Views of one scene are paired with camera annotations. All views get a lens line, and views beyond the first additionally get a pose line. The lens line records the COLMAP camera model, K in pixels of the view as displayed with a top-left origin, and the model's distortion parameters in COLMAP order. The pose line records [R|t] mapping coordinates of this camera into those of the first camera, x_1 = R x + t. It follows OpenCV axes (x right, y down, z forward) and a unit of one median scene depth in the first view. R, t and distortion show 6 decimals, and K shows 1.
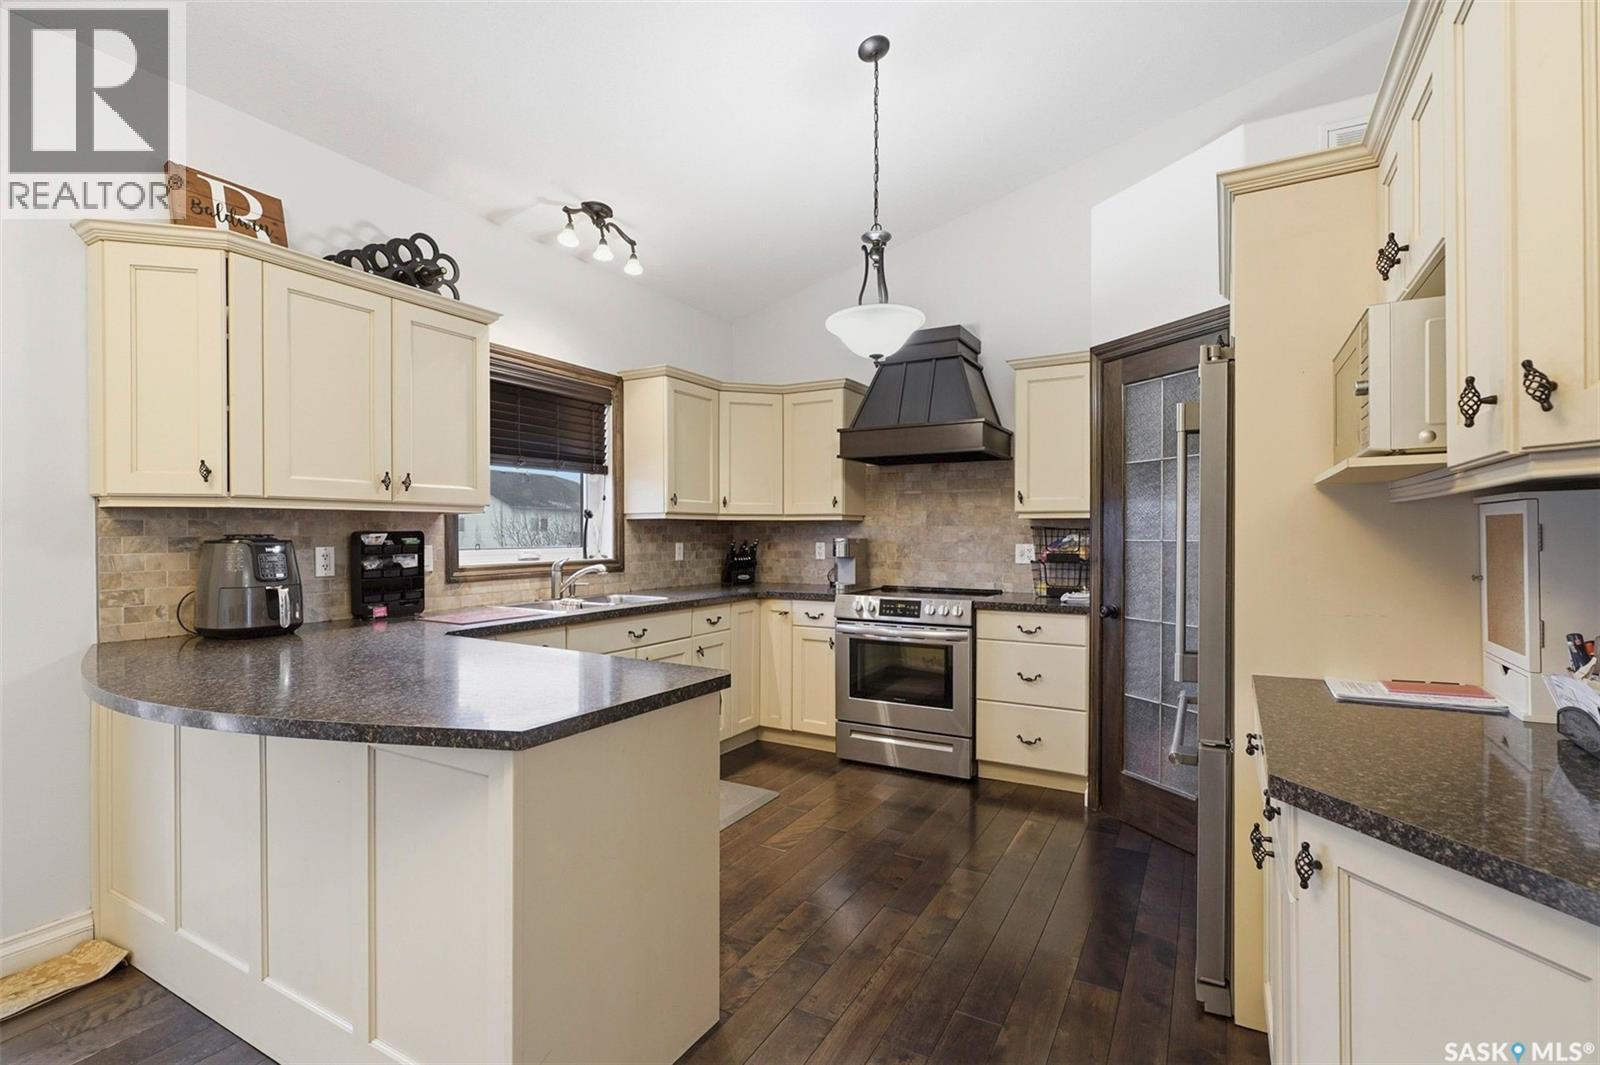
lens RADIAL K [[720.0, 0, 806.9], [0, 720.0, 531.8], [0, 0, 1]] dist [-0.009324, -0.000034]
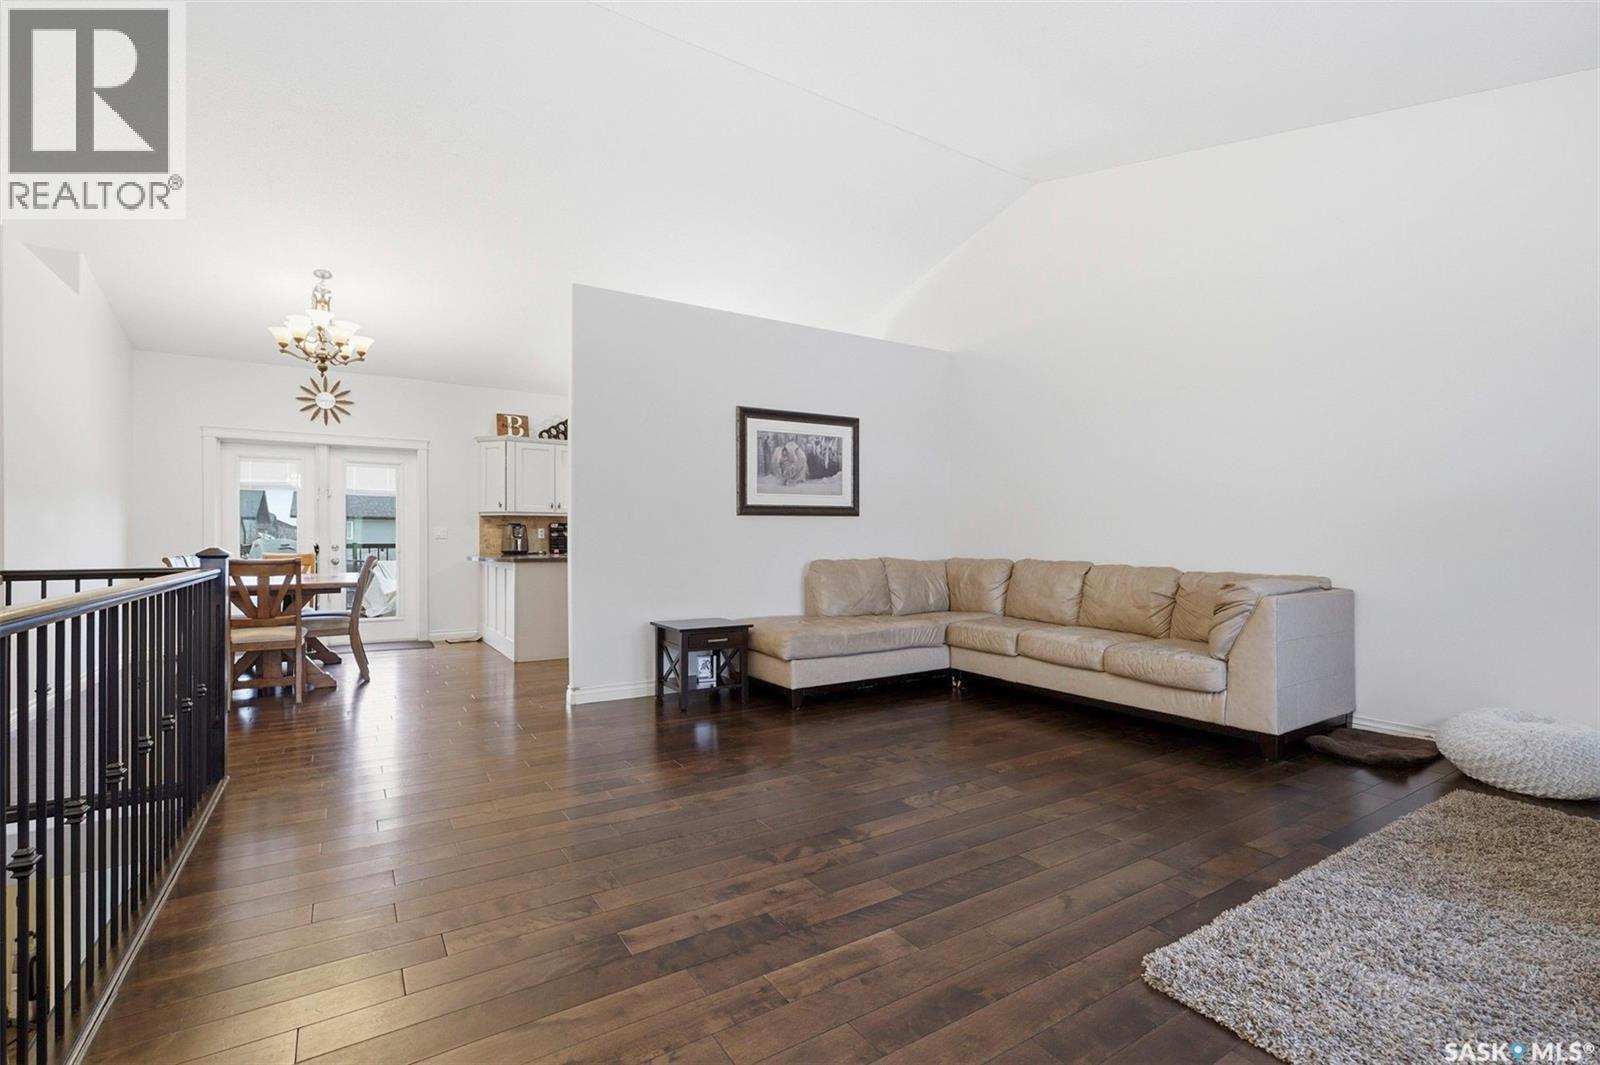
lens RADIAL K [[720.0, 0, 804.5], [0, 720.0, 535.5], [0, 0, 1]] dist [-0.009324, -0.000034]
pose [[0.883565, 0.004273, -0.468289, 2.036831], [-0.005235, 0.999986, -0.000751, 0.056497], [0.468279, 0.003115, 0.883575, -1.357908]]
